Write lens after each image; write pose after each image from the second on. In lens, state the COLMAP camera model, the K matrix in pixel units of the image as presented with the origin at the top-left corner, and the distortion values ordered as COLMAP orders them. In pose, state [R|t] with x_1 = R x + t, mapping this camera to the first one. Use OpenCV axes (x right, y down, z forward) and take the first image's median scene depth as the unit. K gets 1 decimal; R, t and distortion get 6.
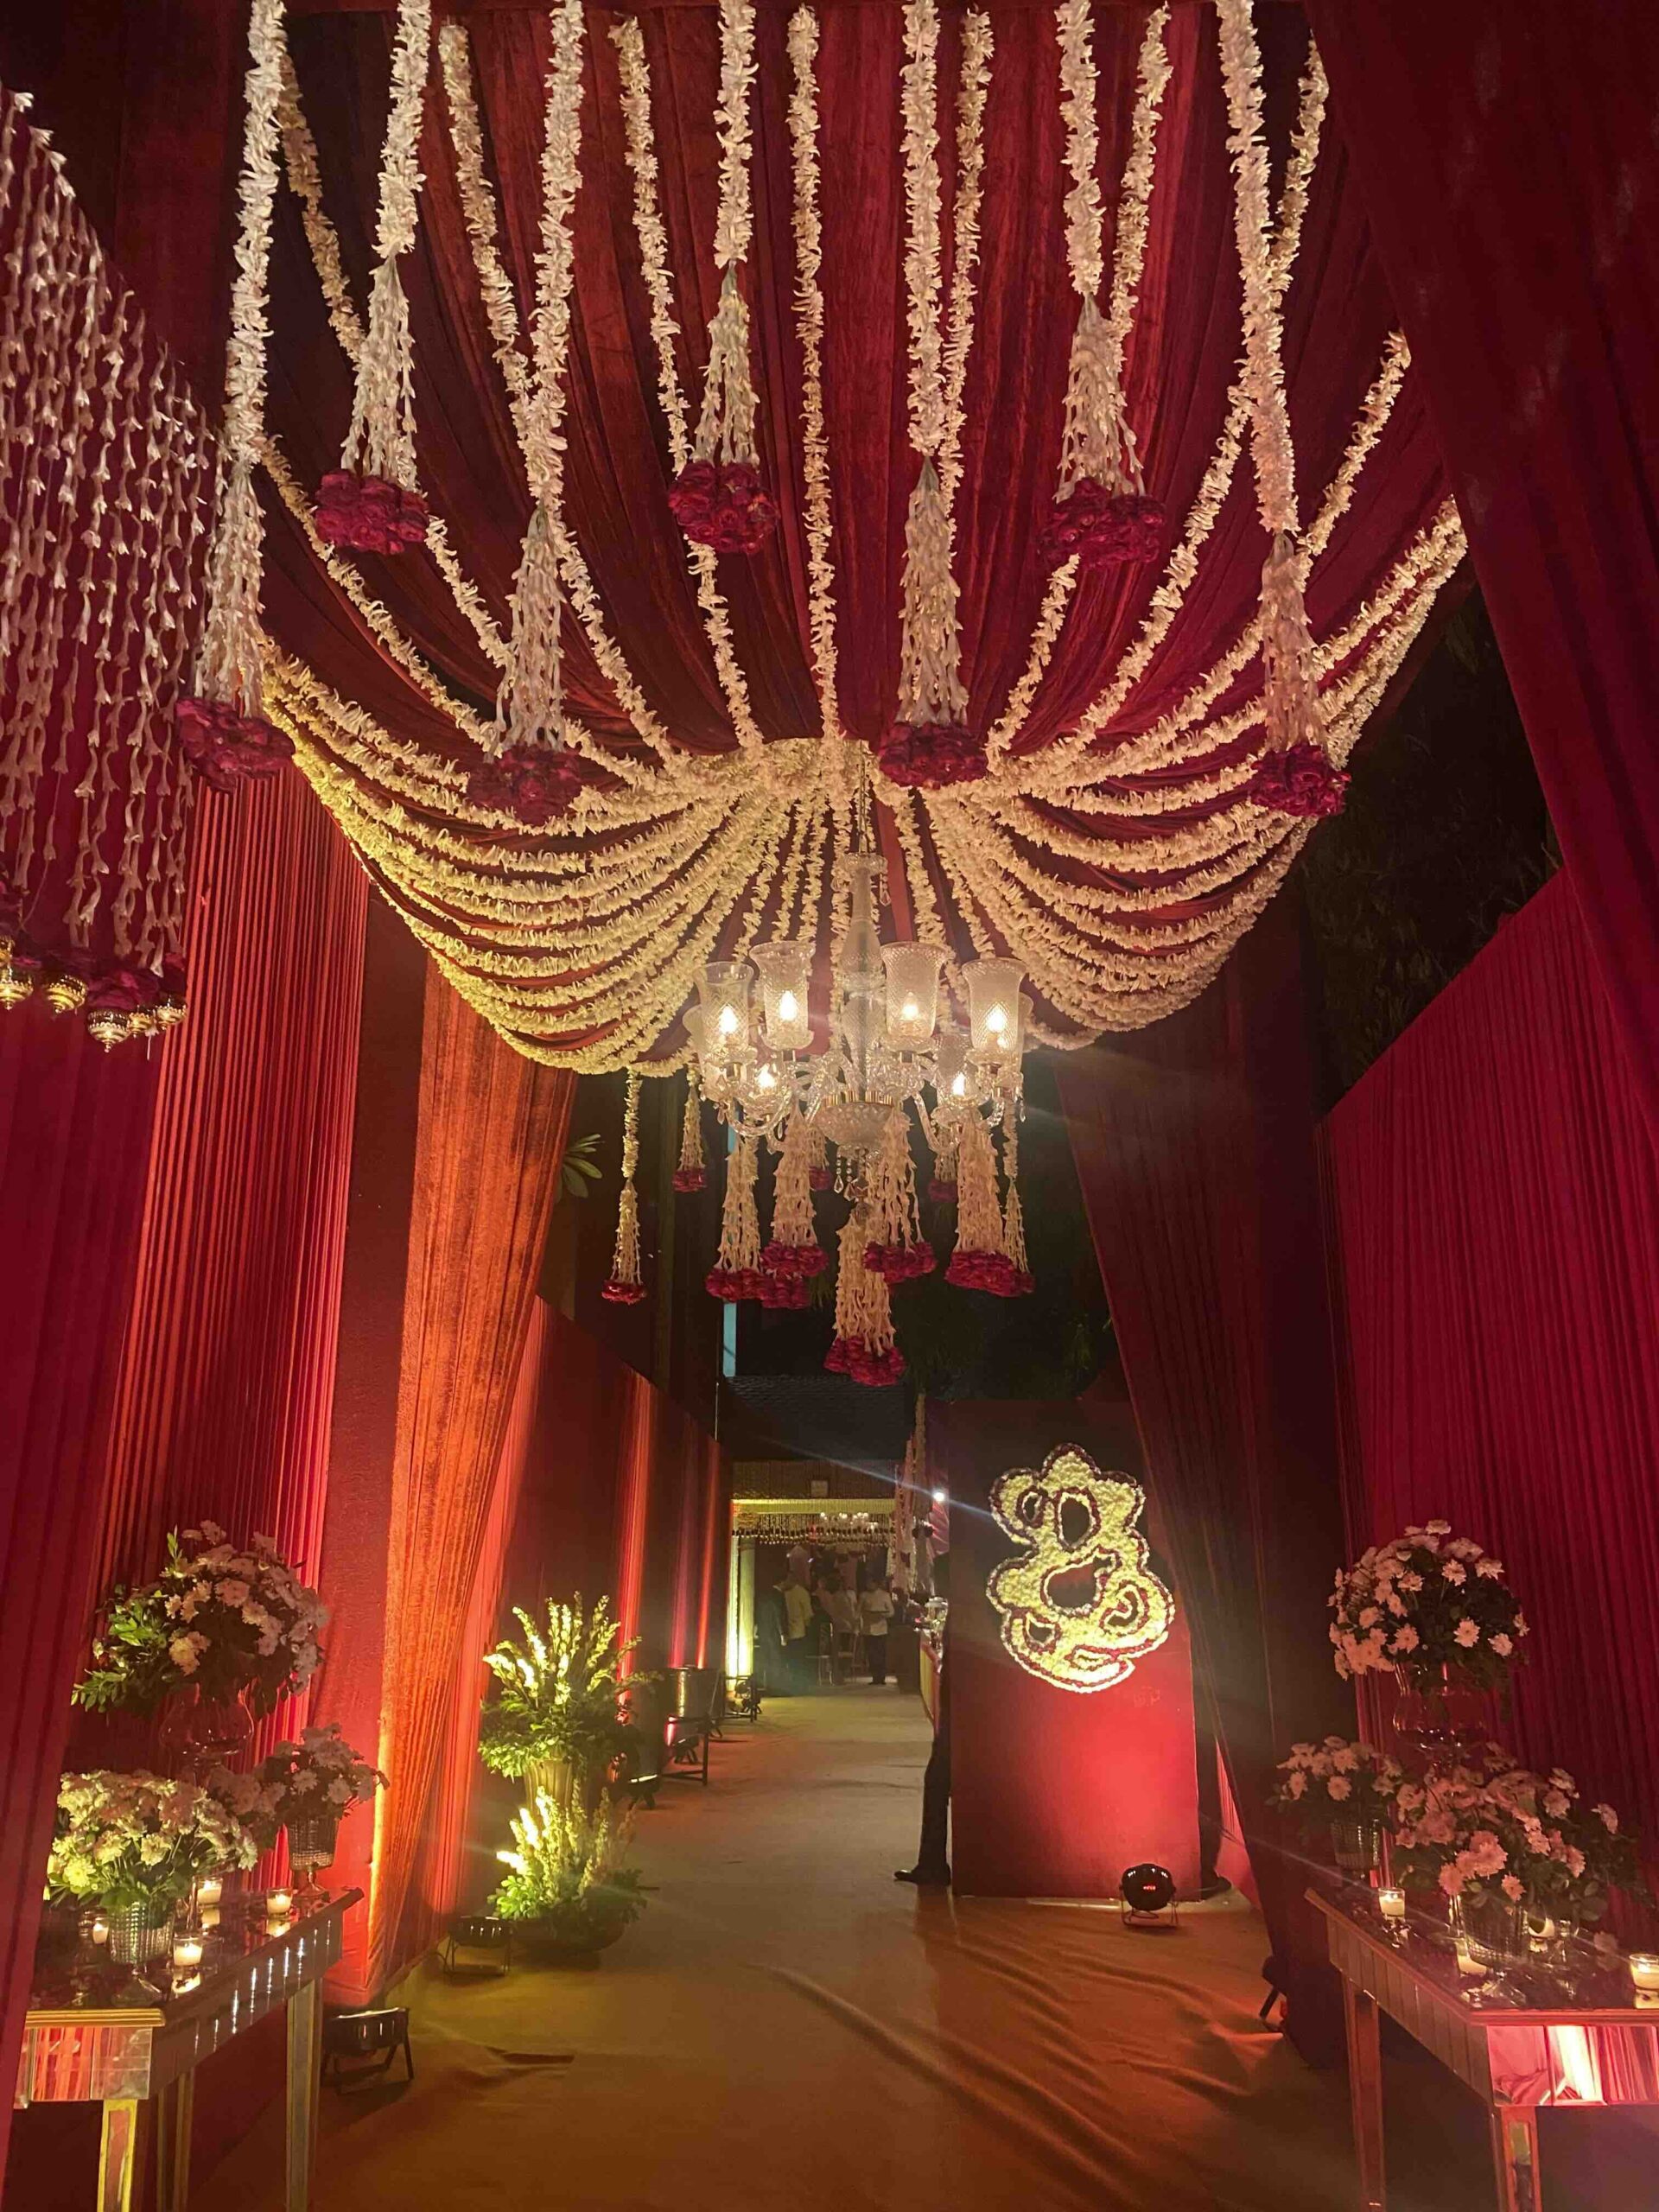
lens RADIAL K [[1707.6, 0, 814.4], [0, 1707.6, 1103.8], [0, 0, 1]] dist [0.118180, -0.309948]
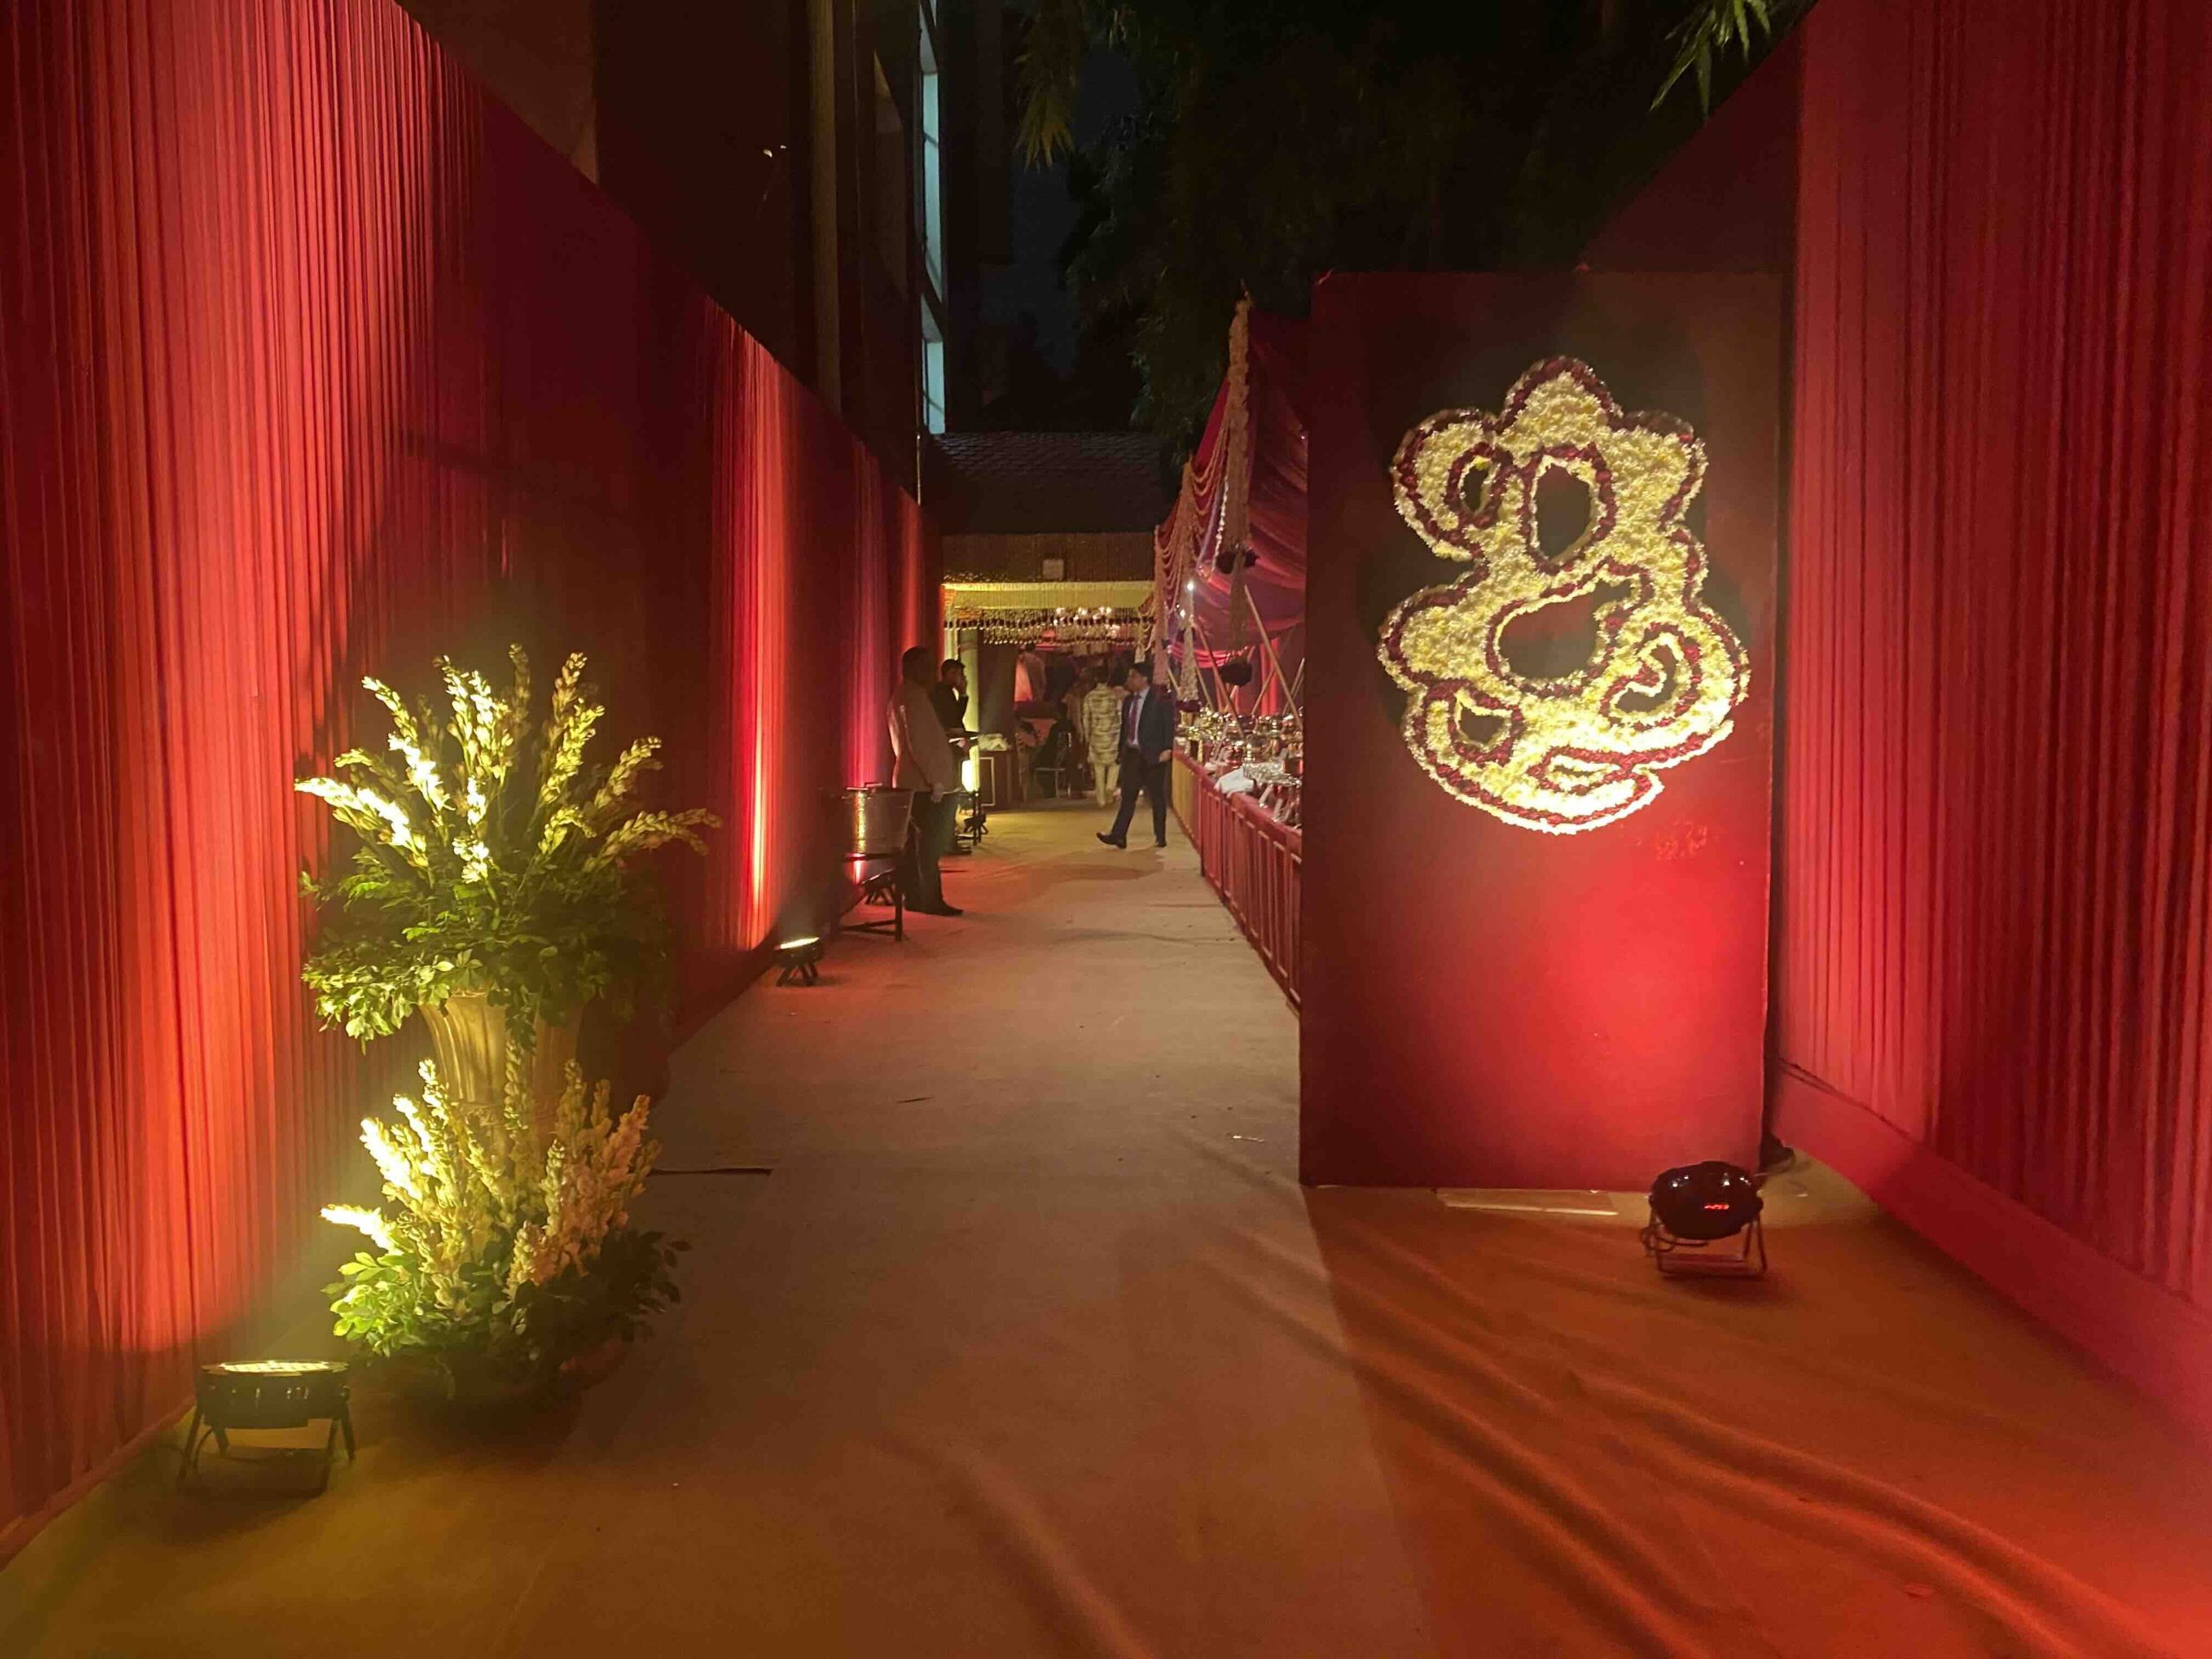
lens RADIAL K [[1707.6, 0, 1106.0], [0, 1707.6, 829.5], [0, 0, 1]] dist [0.118180, -0.309948]
pose [[0.999440, -0.011373, 0.031485, 0.002339], [-0.000021, 0.940314, 0.340308, 0.161435], [-0.033476, -0.340118, 0.939787, 0.511155]]
